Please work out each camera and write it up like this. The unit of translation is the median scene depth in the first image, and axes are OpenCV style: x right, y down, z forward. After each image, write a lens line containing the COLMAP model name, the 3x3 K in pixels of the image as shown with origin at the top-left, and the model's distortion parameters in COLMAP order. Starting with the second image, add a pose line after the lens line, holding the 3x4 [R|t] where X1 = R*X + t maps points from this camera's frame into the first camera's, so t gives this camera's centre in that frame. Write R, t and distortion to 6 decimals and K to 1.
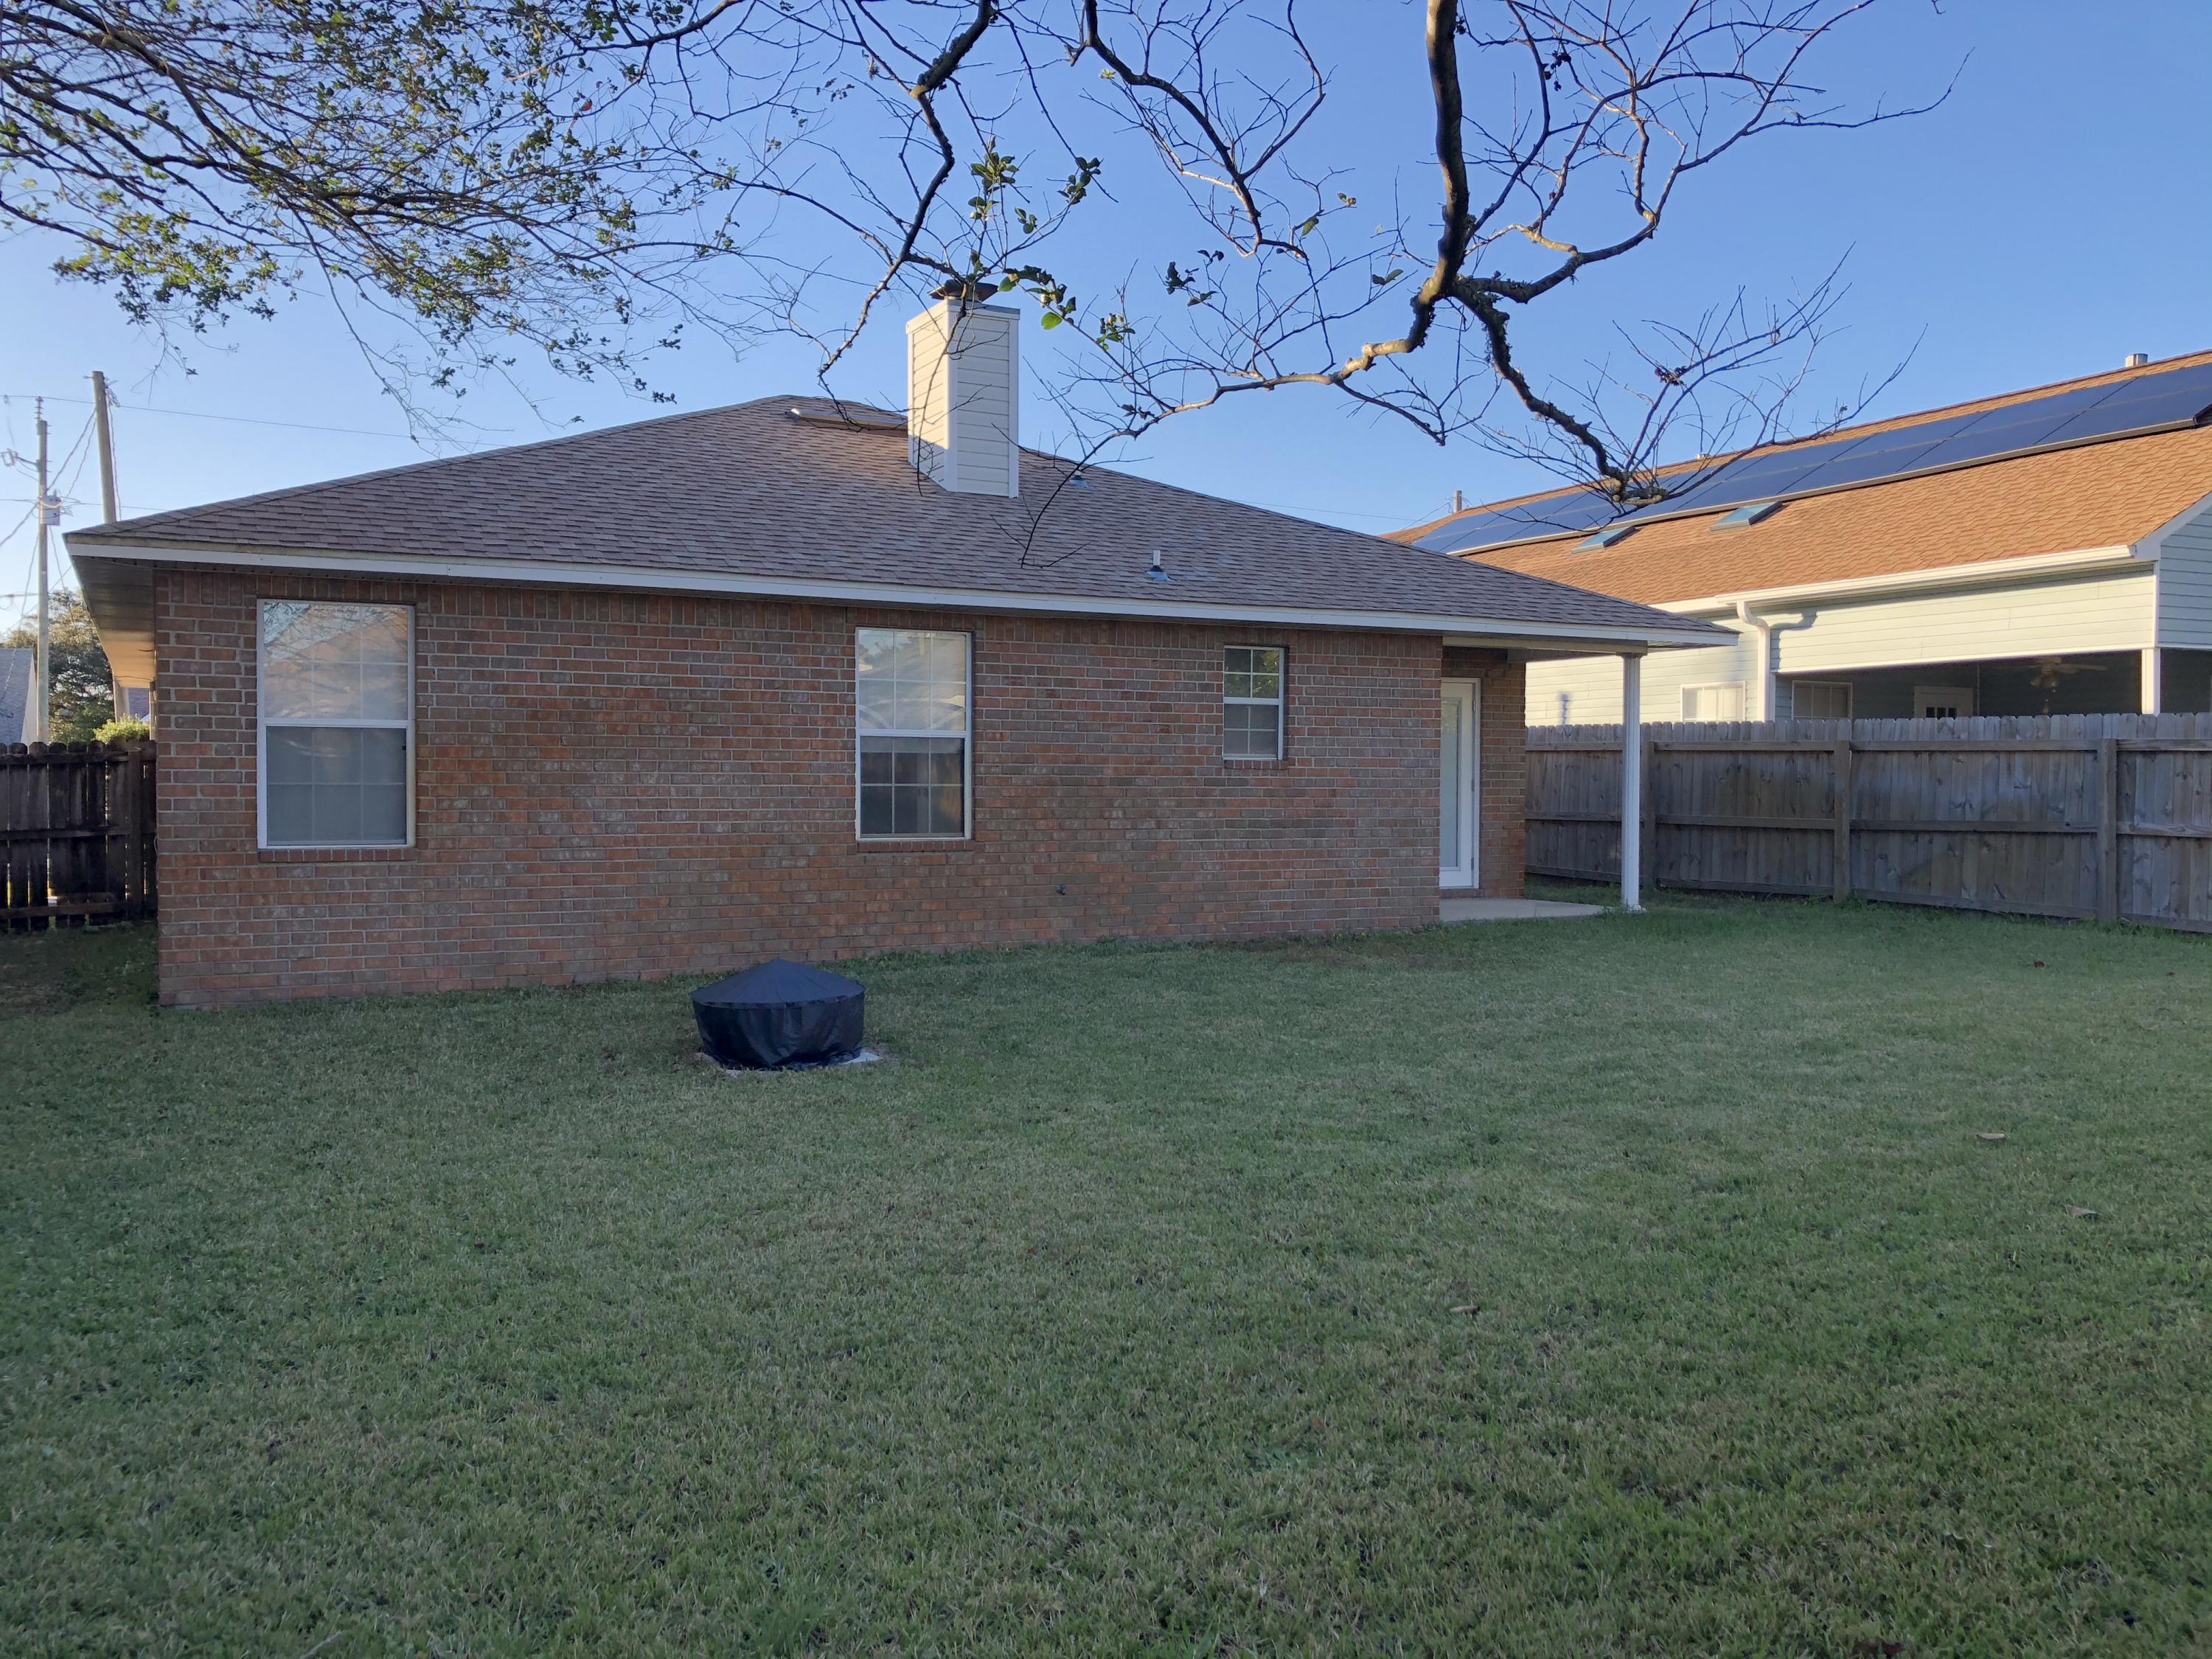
lens RADIAL K [[1827.7, 0, 1103.6], [0, 1827.7, 829.8], [0, 0, 1]] dist [0.033035, -0.026603]
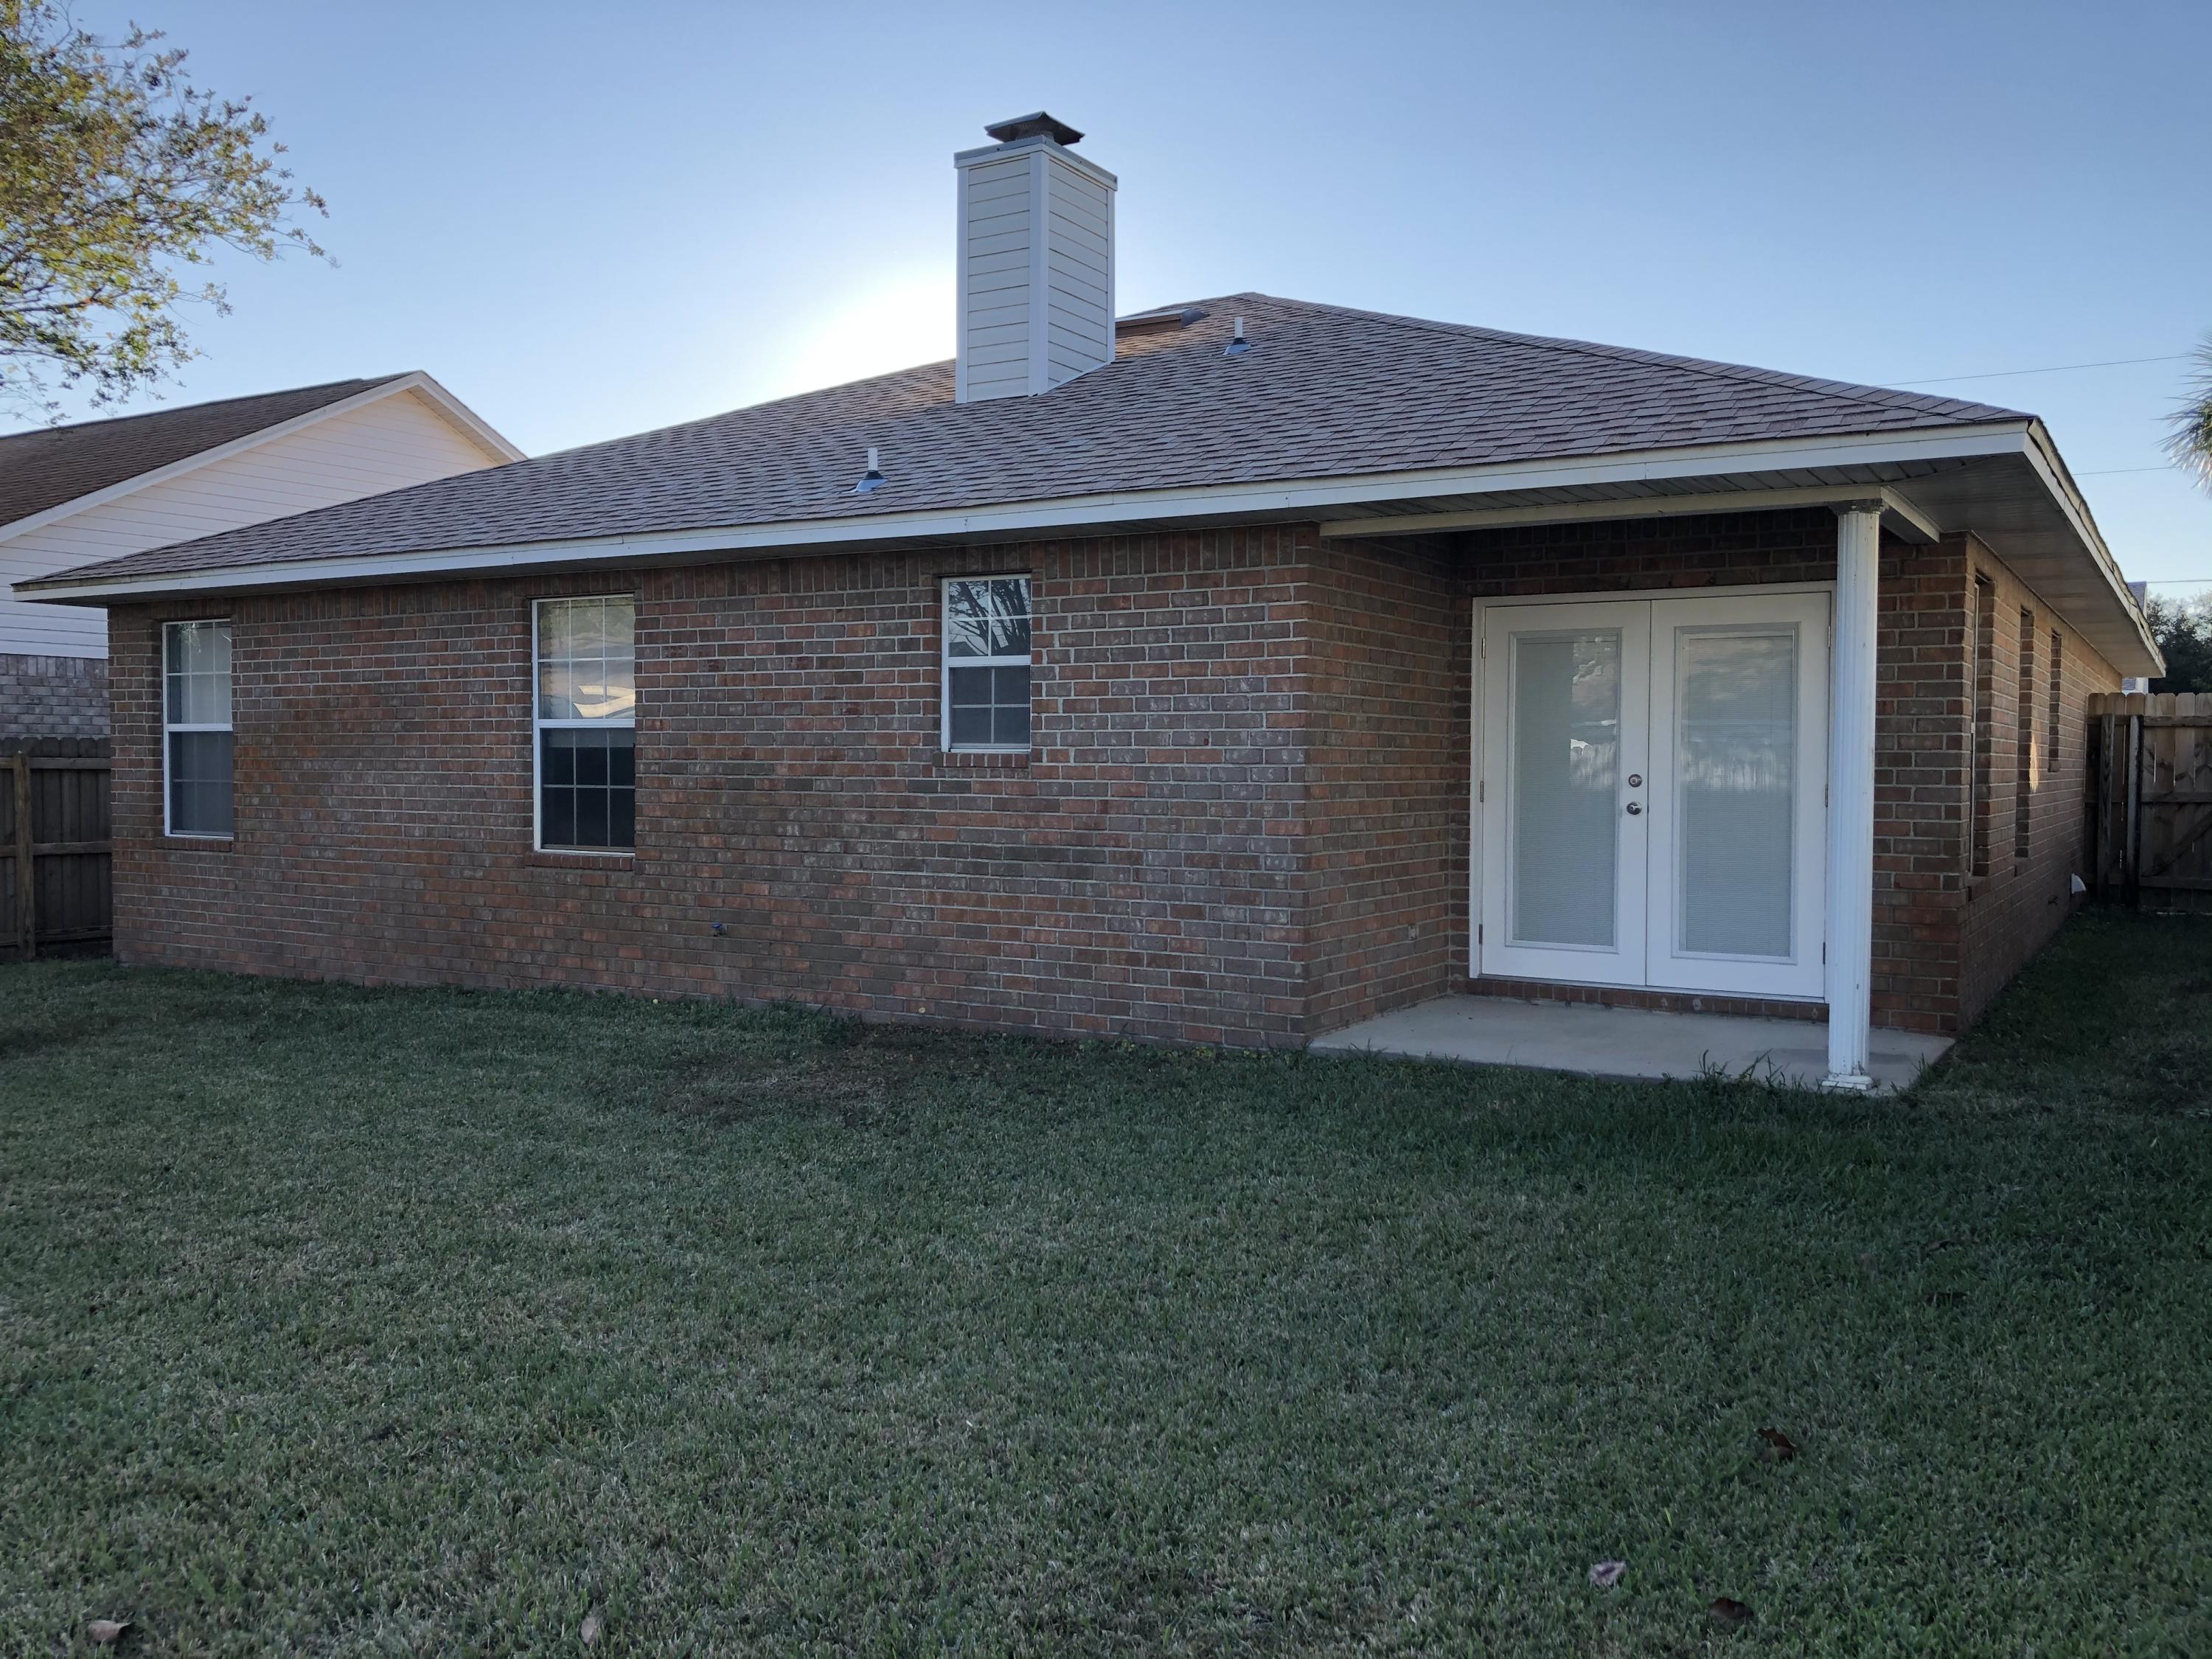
lens RADIAL K [[1827.7, 0, 1106.9], [0, 1827.7, 829.1], [0, 0, 1]] dist [0.033035, -0.026603]
pose [[0.516073, 0.031220, -0.855975, 0.692365], [-0.023192, 0.999478, 0.022471, -0.028307], [0.856230, 0.008255, 0.516528, 0.745490]]
